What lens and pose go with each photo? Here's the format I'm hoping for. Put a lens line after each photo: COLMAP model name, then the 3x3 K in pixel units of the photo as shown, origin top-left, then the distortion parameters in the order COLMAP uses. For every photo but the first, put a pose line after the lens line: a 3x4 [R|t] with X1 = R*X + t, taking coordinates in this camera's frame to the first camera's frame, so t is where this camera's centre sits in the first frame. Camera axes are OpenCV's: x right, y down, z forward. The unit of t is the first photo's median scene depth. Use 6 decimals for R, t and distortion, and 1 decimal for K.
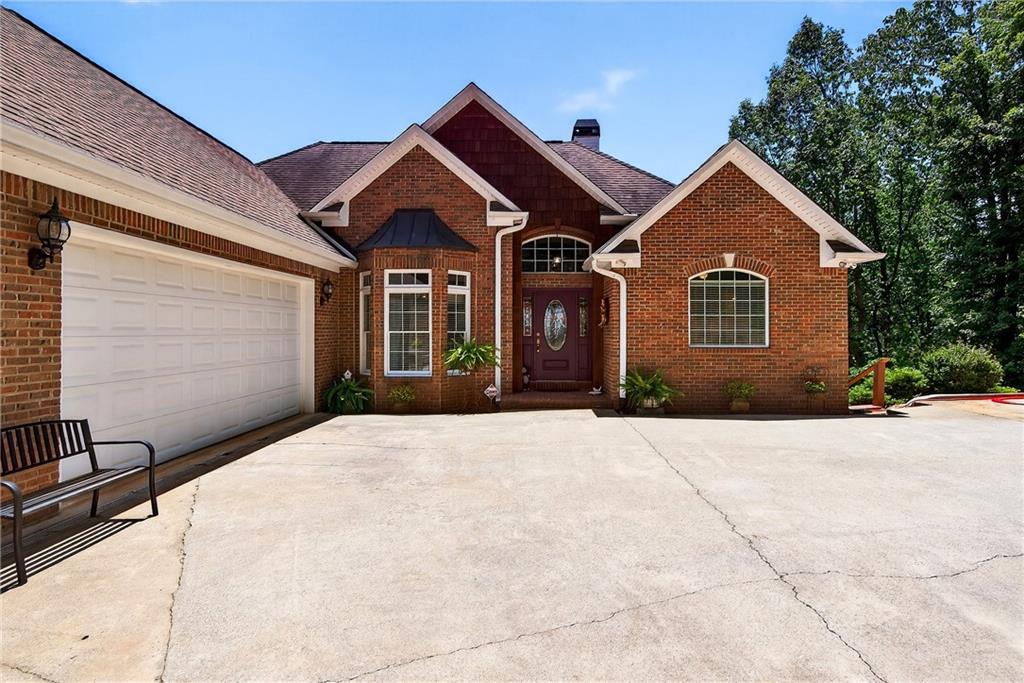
lens RADIAL K [[548.6, 0, 508.2], [0, 548.6, 336.8], [0, 0, 1]] dist [0.003810, 0.000320]
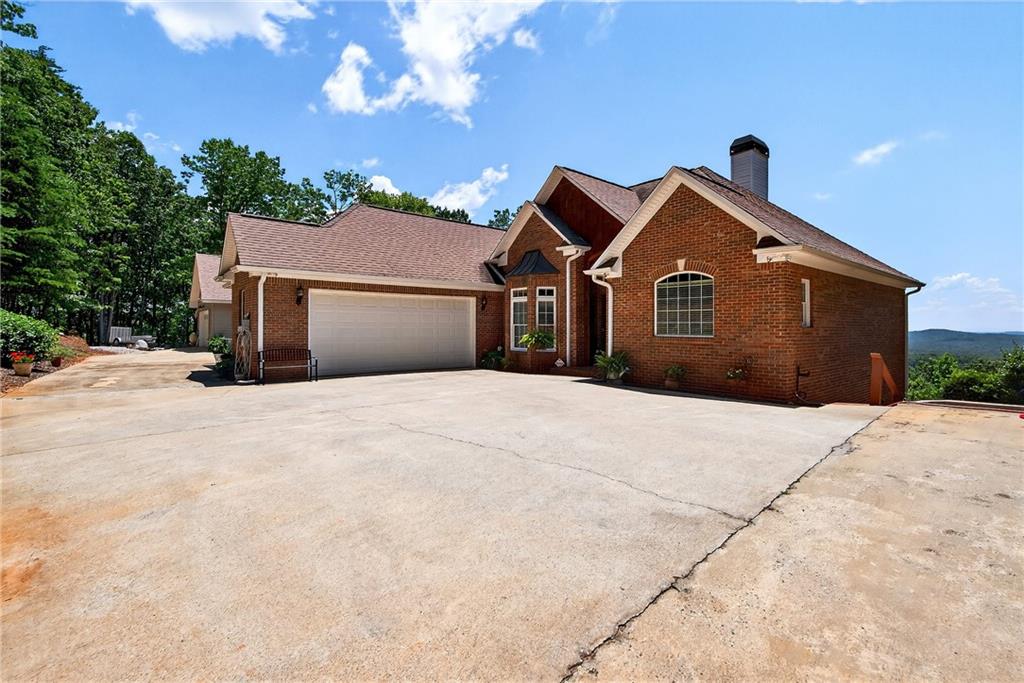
lens RADIAL K [[445.4, 0, 510.0], [0, 445.4, 333.0], [0, 0, 1]] dist [0.004431, -0.000397]
pose [[0.662081, 0.012947, -0.749321, 0.880305], [-0.013273, 0.999897, 0.005549, 0.009672], [0.749315, 0.006272, 0.662184, 0.067458]]
